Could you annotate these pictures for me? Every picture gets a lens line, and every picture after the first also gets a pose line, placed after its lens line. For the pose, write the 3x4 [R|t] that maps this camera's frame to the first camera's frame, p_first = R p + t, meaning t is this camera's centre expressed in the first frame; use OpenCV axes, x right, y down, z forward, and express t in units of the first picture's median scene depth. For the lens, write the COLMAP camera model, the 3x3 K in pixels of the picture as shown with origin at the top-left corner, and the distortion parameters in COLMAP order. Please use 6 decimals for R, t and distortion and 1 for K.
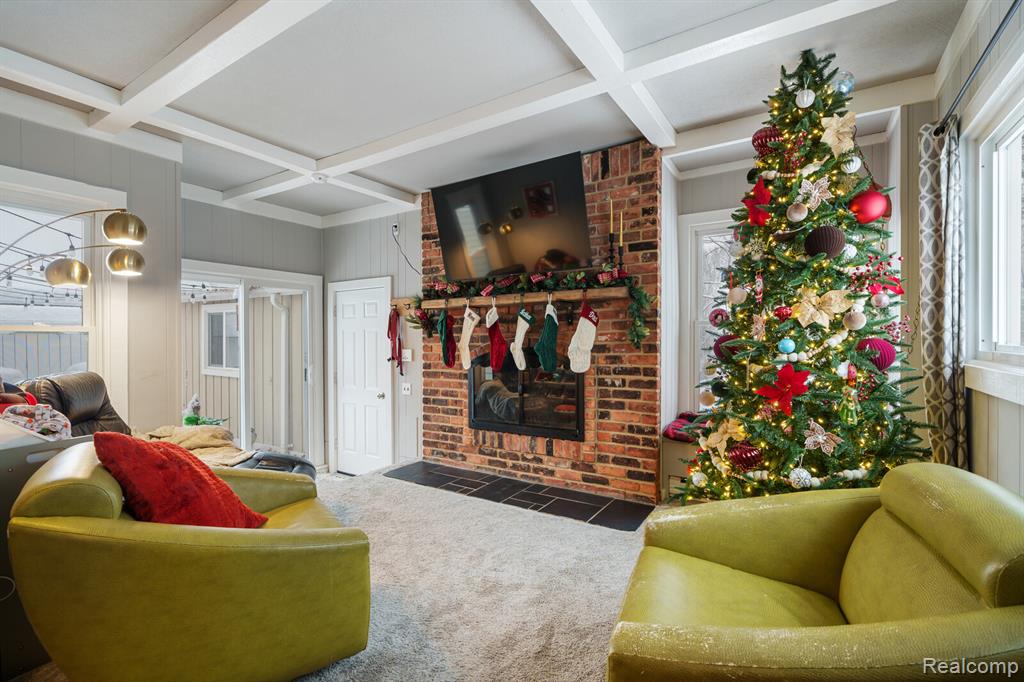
lens RADIAL K [[464.9, 0, 509.3], [0, 464.9, 330.9], [0, 0, 1]] dist [0.000354, 0.000099]
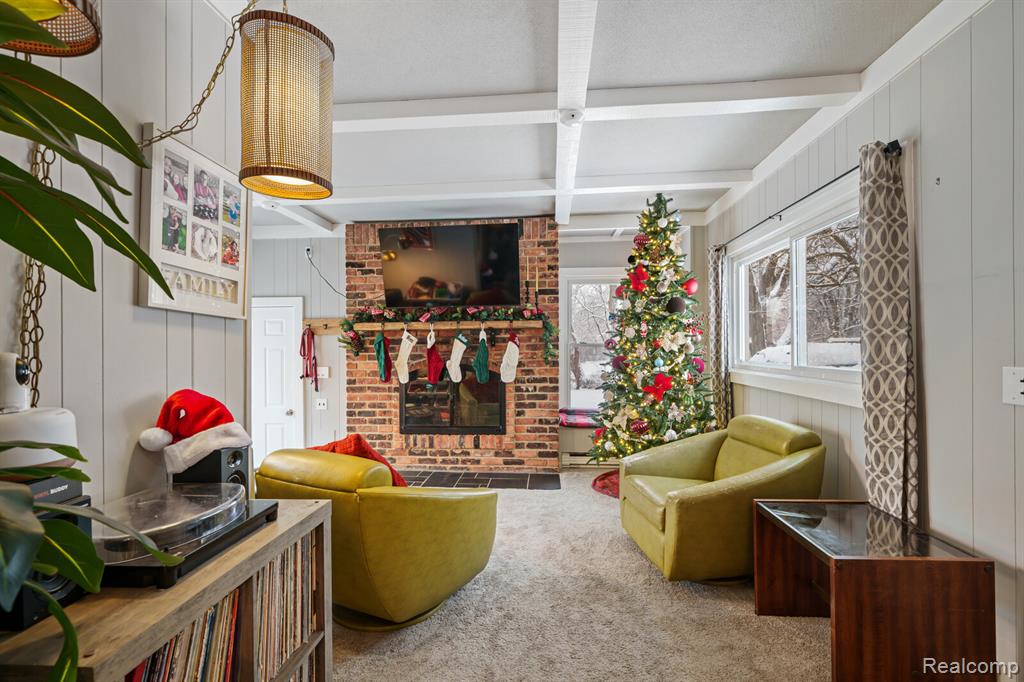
lens RADIAL K [[464.9, 0, 509.3], [0, 464.9, 330.9], [0, 0, 1]] dist [0.000354, 0.000099]
pose [[0.885997, 0.016954, 0.463382, -0.461035], [-0.006192, 0.999675, -0.024735, -0.025829], [-0.463651, 0.019046, 0.885813, -0.193614]]
